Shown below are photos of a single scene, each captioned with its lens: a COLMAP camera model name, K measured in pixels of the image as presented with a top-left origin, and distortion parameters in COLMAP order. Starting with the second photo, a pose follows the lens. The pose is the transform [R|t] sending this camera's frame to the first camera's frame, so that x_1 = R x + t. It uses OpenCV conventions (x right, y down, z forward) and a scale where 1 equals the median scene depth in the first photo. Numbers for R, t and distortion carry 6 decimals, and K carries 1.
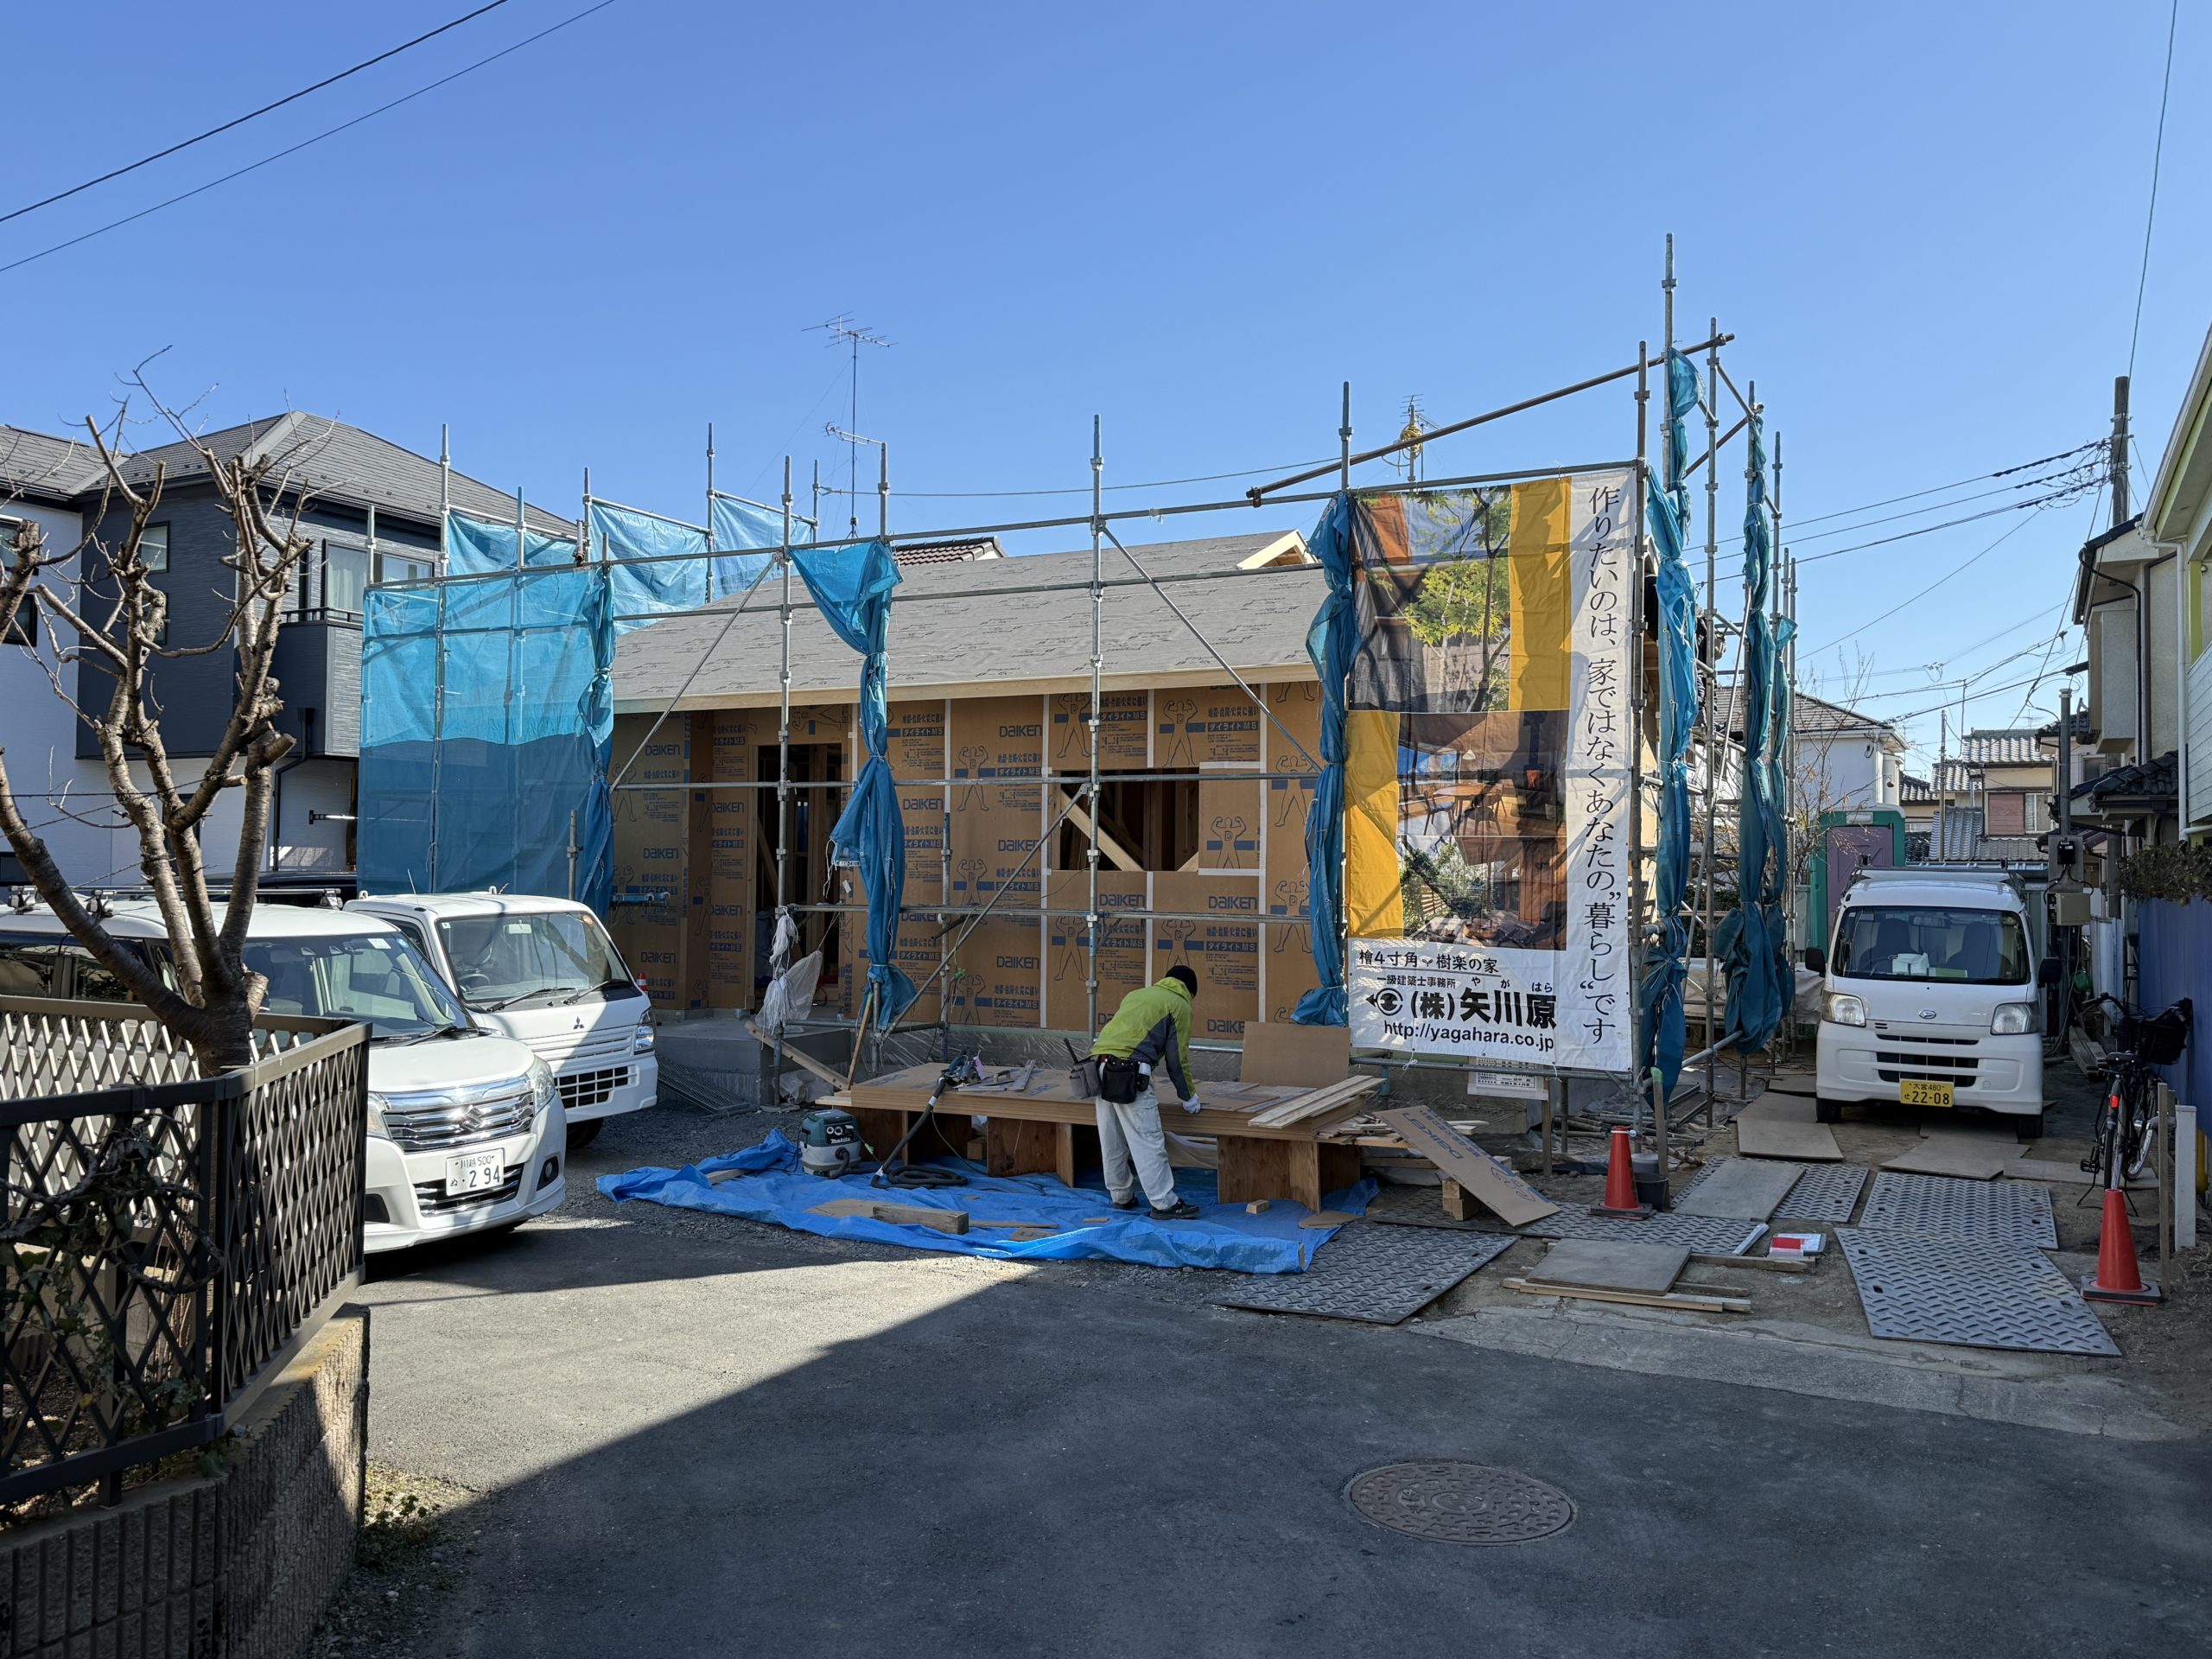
lens RADIAL K [[1746.8, 0, 1097.2], [0, 1746.8, 827.3], [0, 0, 1]] dist [0.042538, -0.035430]
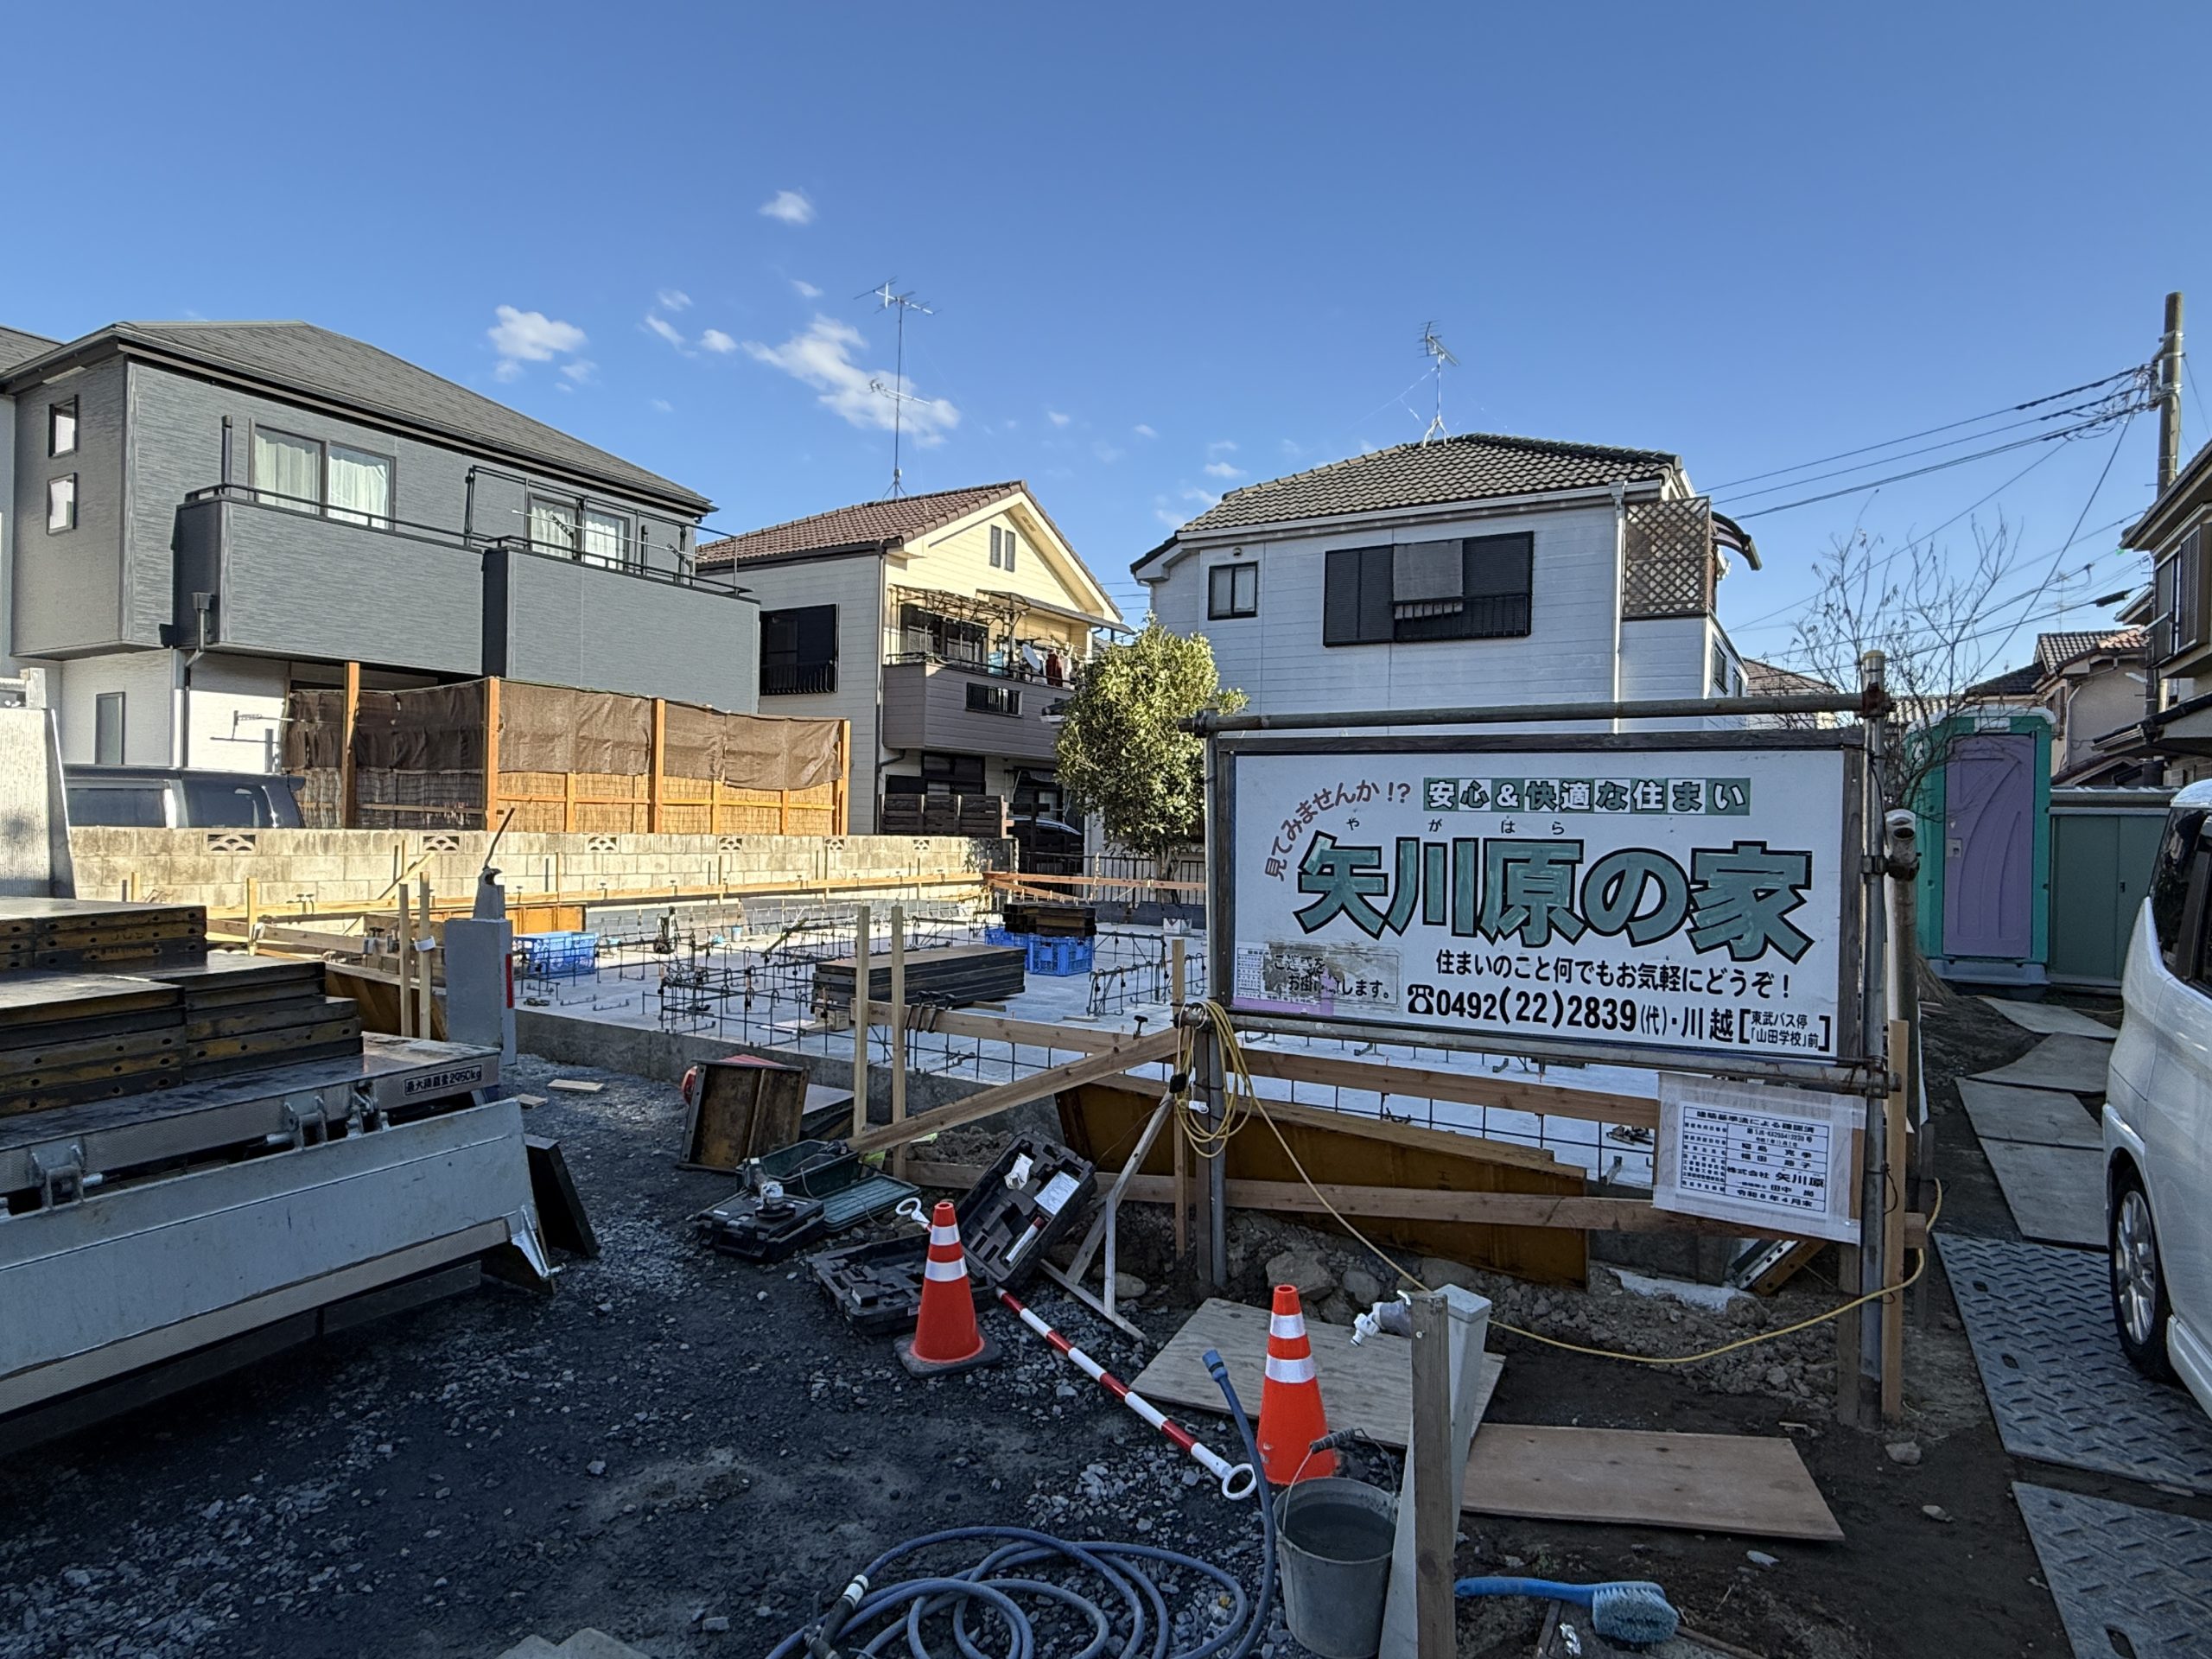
lens RADIAL K [[1225.7, 0, 1105.0], [0, 1225.7, 834.7], [0, 0, 1]] dist [-0.004535, 0.002346]
pose [[0.998493, 0.011860, -0.053587, 0.085819], [-0.009729, 0.999158, 0.039859, 0.045234], [0.054015, -0.039277, 0.997767, 0.679973]]
